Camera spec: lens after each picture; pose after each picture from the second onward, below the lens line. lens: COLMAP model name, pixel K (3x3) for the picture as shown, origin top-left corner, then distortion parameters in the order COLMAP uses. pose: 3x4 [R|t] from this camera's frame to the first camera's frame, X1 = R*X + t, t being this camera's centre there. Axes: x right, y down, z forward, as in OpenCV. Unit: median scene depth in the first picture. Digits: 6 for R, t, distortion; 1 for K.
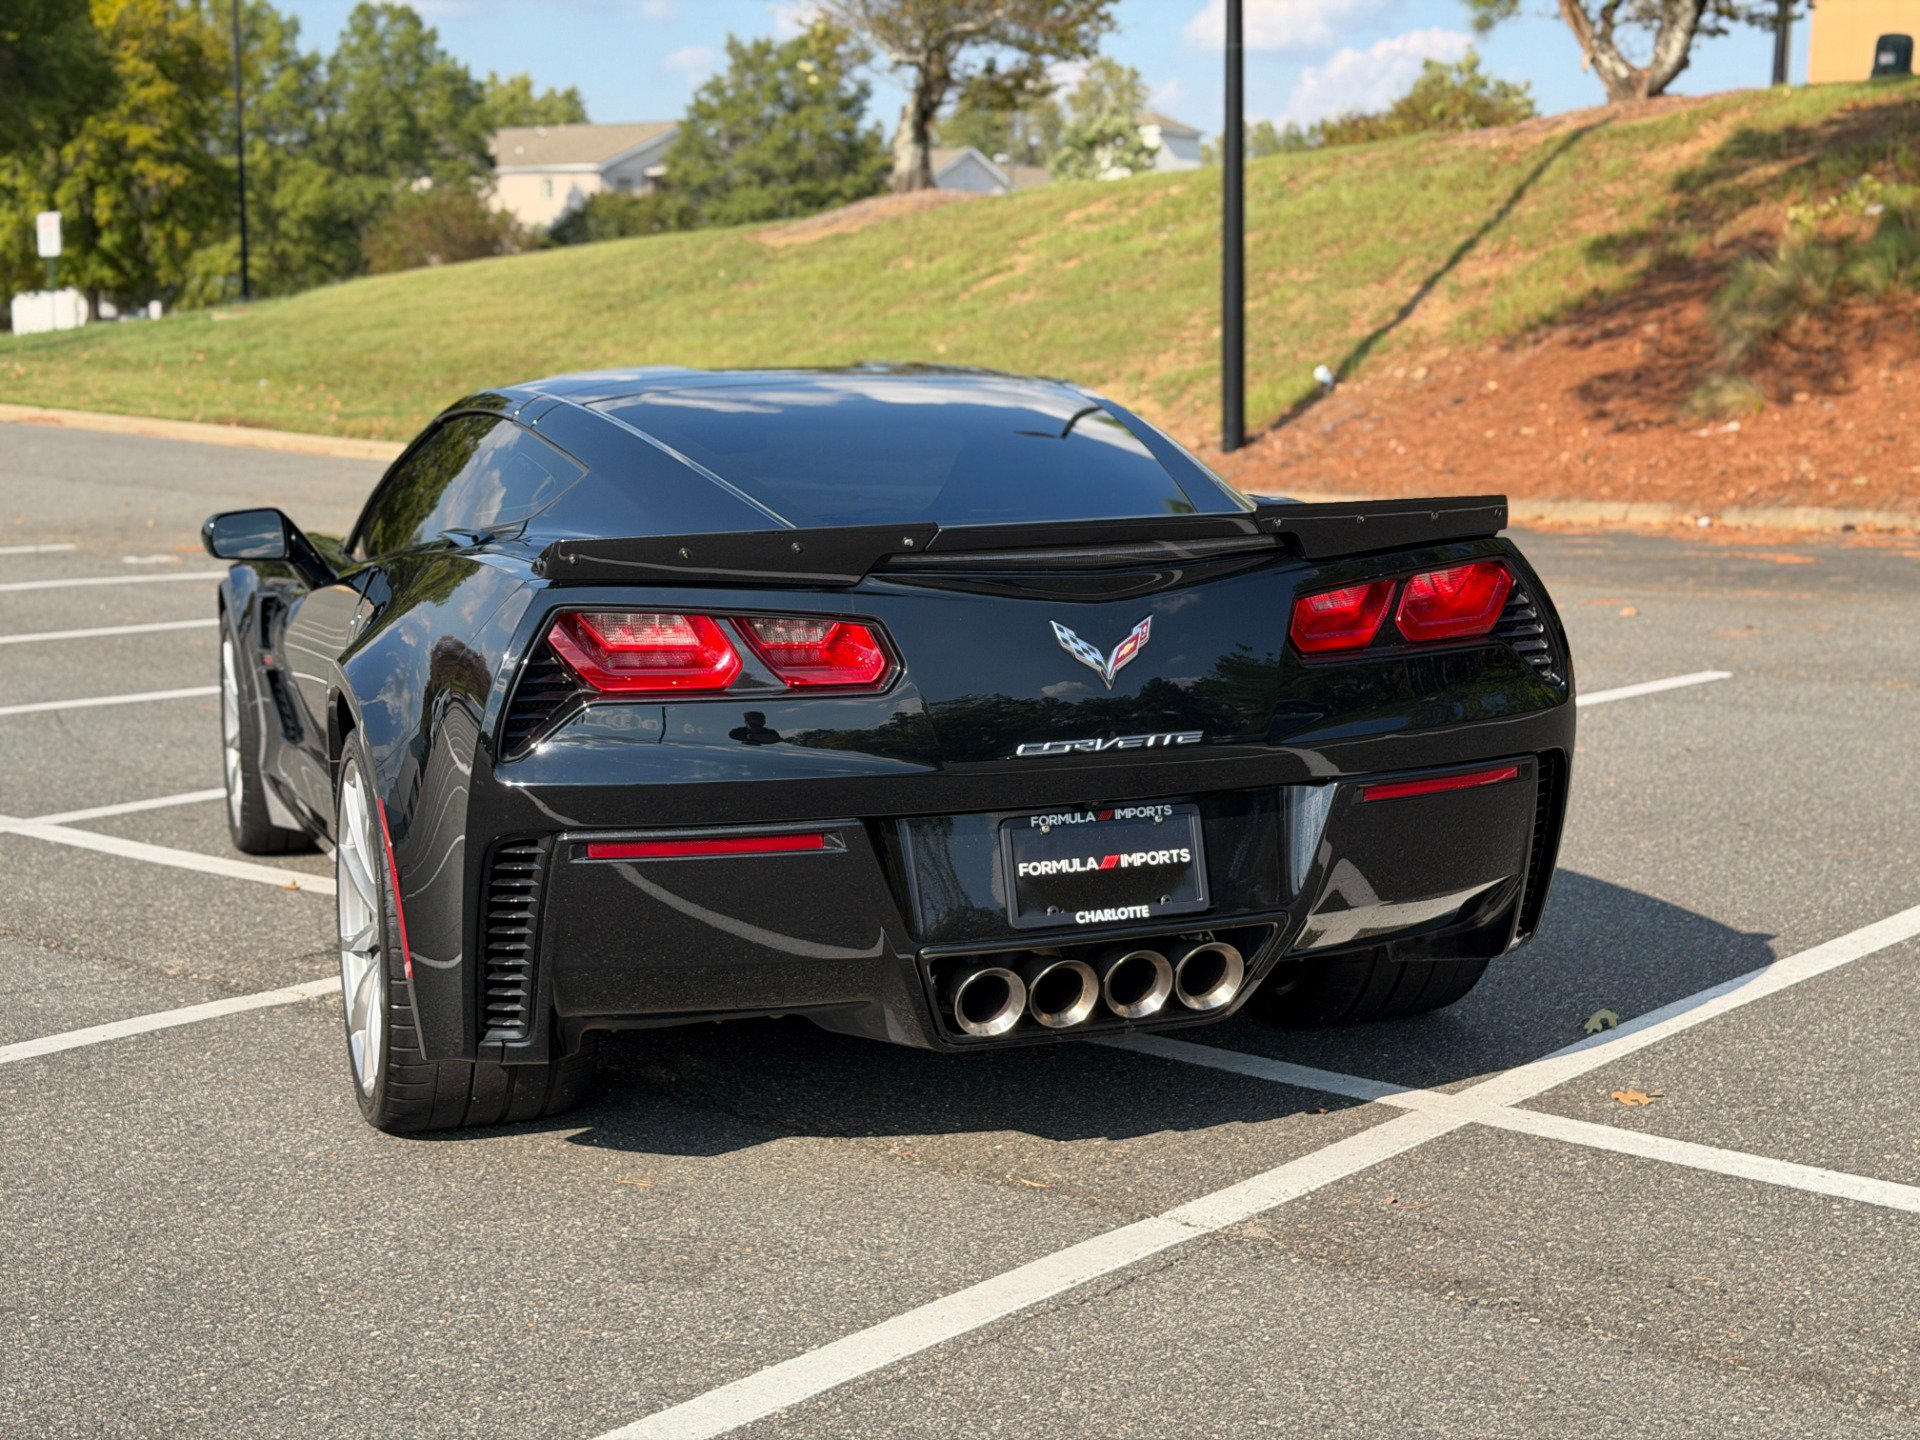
lens RADIAL K [[2652.8, 0, 946.2], [0, 2652.8, 728.0], [0, 0, 1]] dist [0.190538, -0.340955]
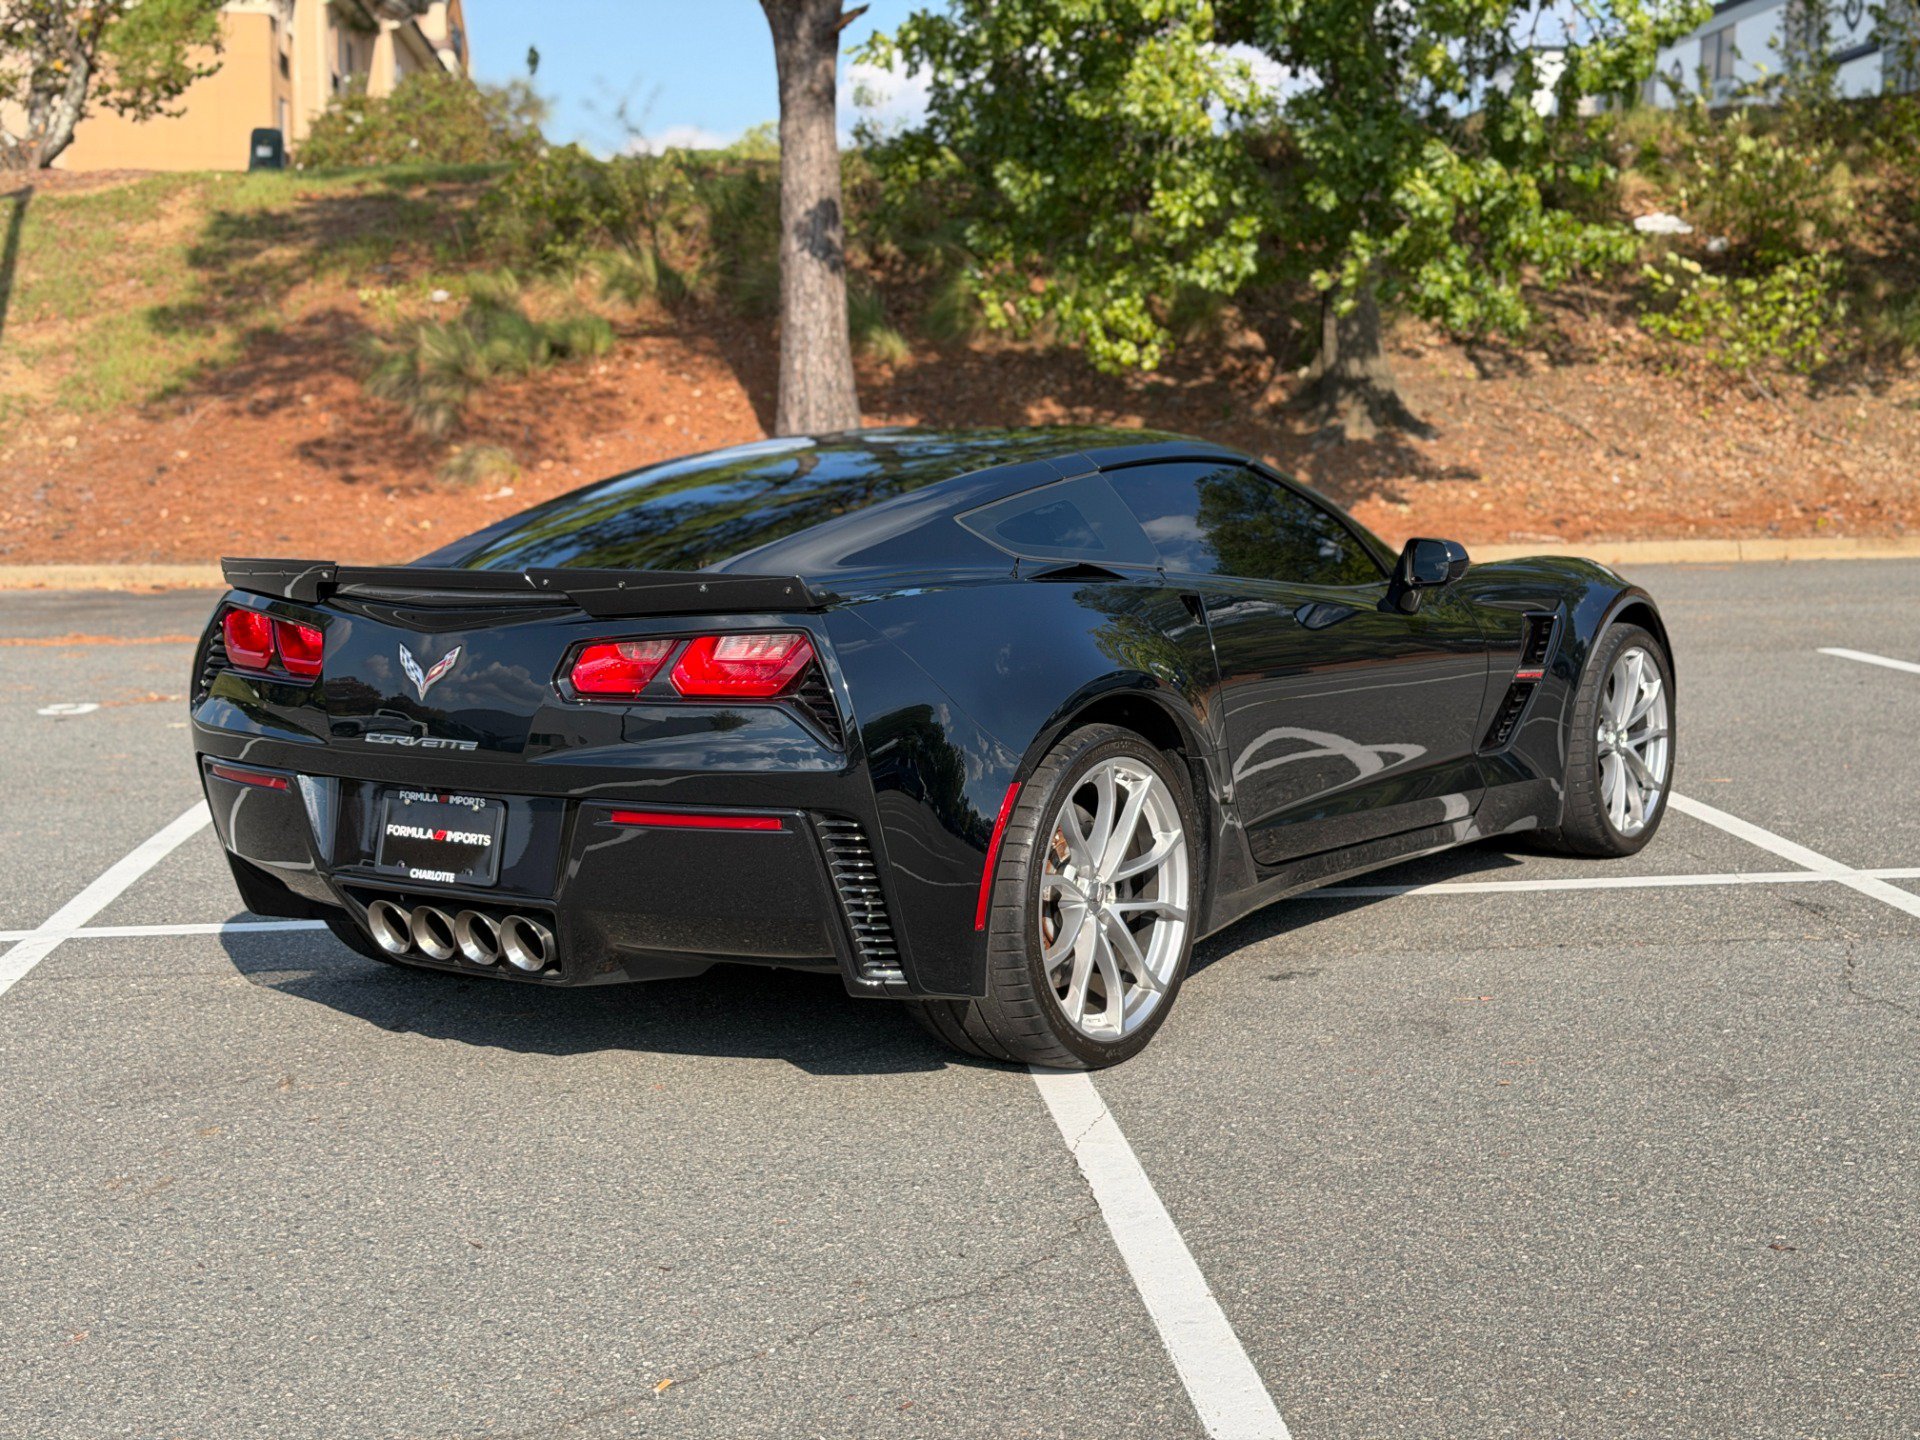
lens RADIAL K [[2650.9, 0, 960.0], [0, 2650.9, 720.0], [0, 0, 1]] dist [0.192678, -0.392195]
pose [[0.669267, -0.083400, 0.738326, -0.309445], [0.107846, 0.994061, 0.014529, -0.012709], [-0.735153, 0.069902, 0.674287, 0.115592]]
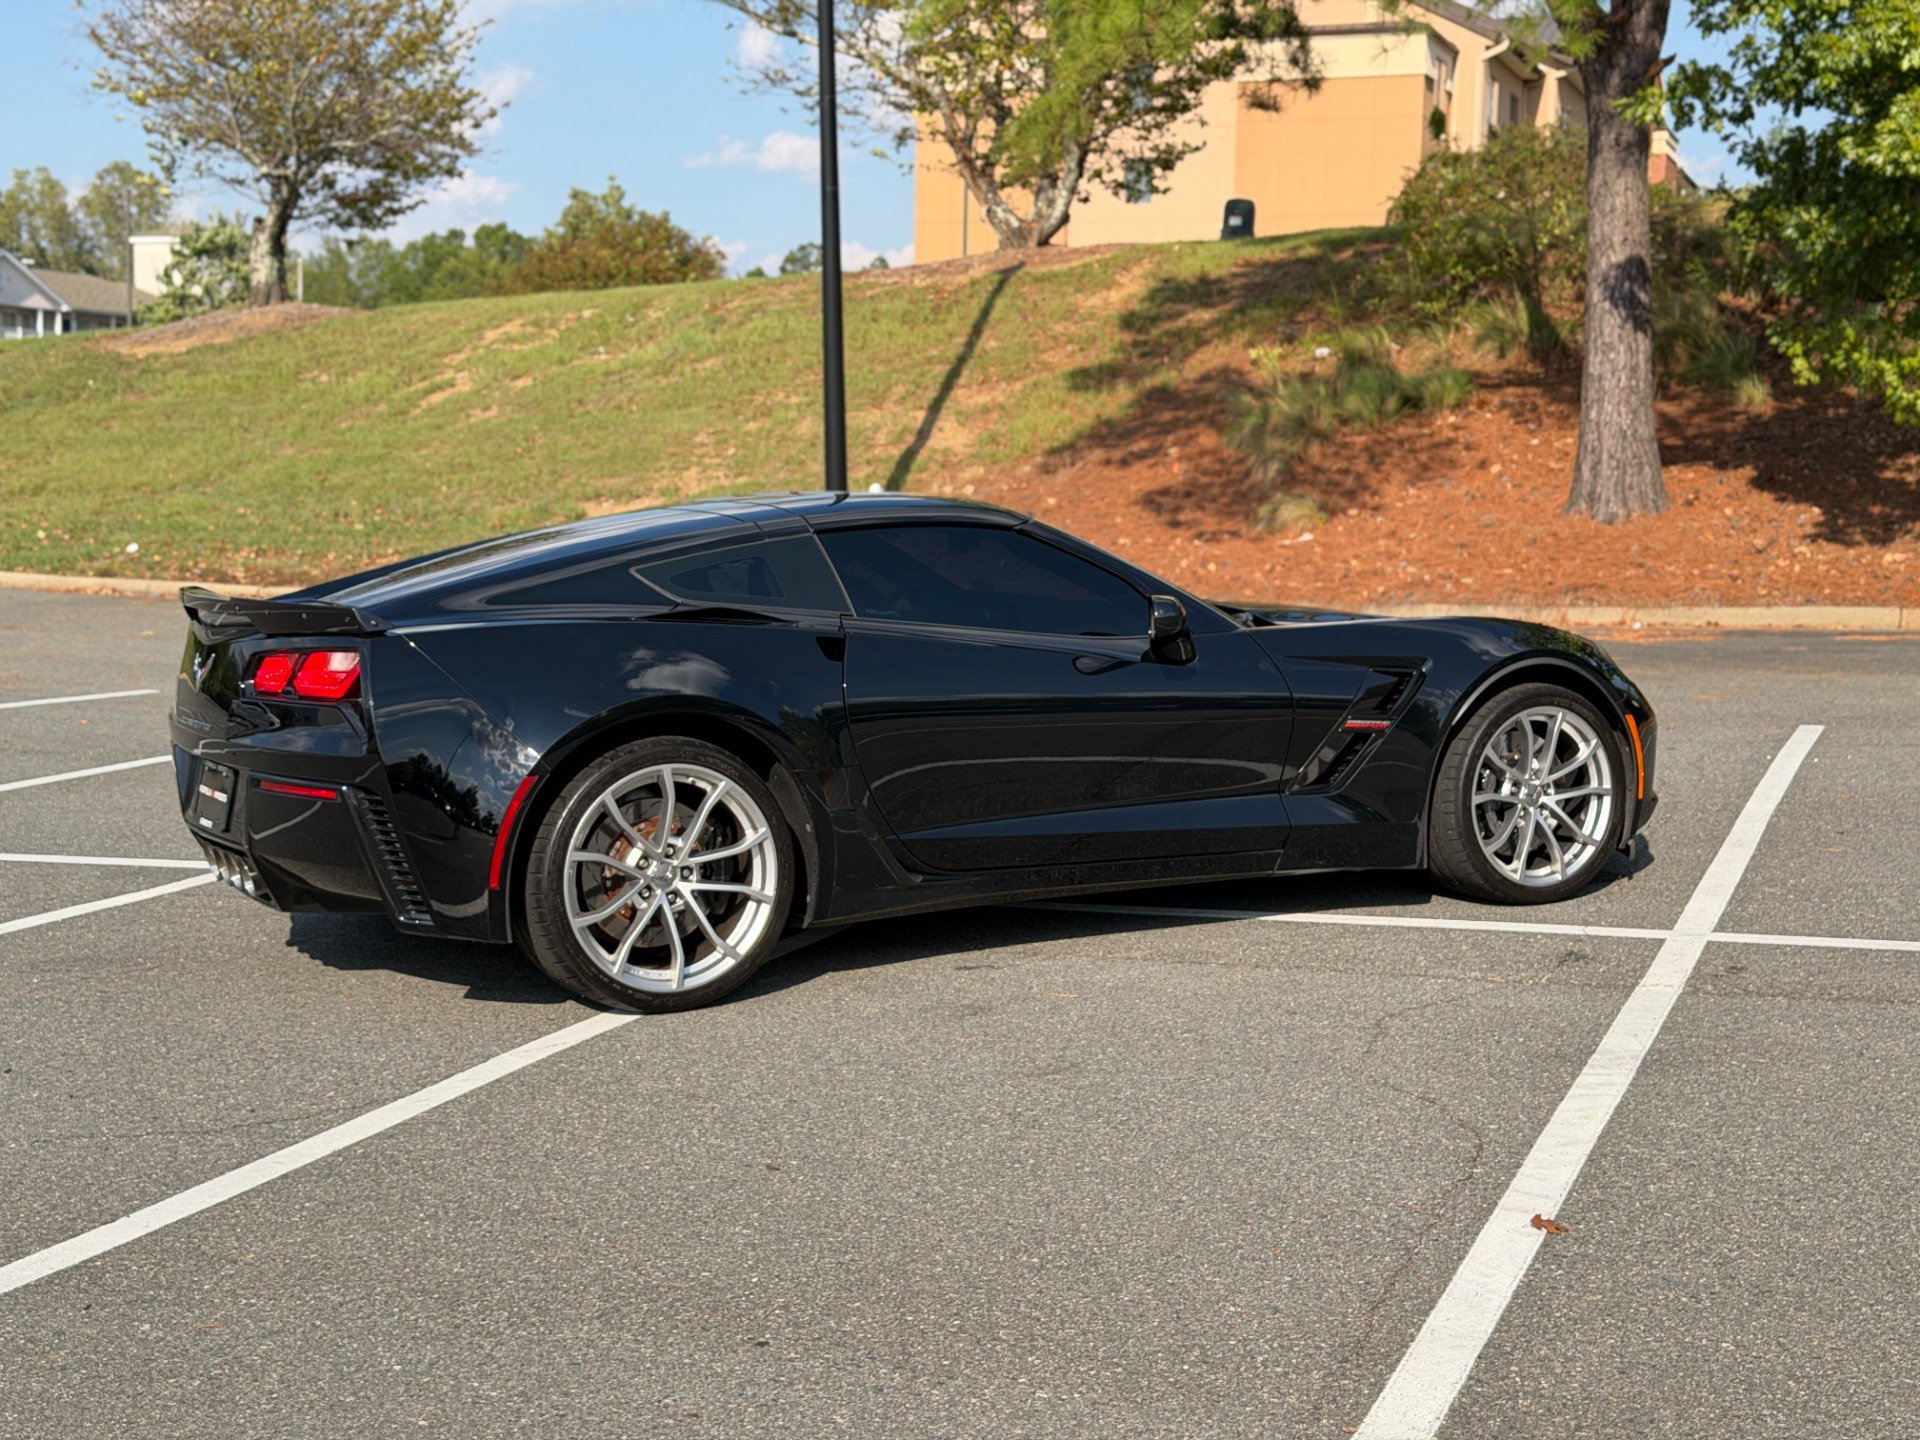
lens RADIAL K [[2658.1, 0, 964.8], [0, 2658.1, 720.9], [0, 0, 1]] dist [0.196745, -0.388447]
pose [[0.928116, -0.033293, 0.370799, -0.217745], [0.050361, 0.998066, -0.036441, 0.001420], [-0.368868, 0.052495, 0.927998, -0.006262]]
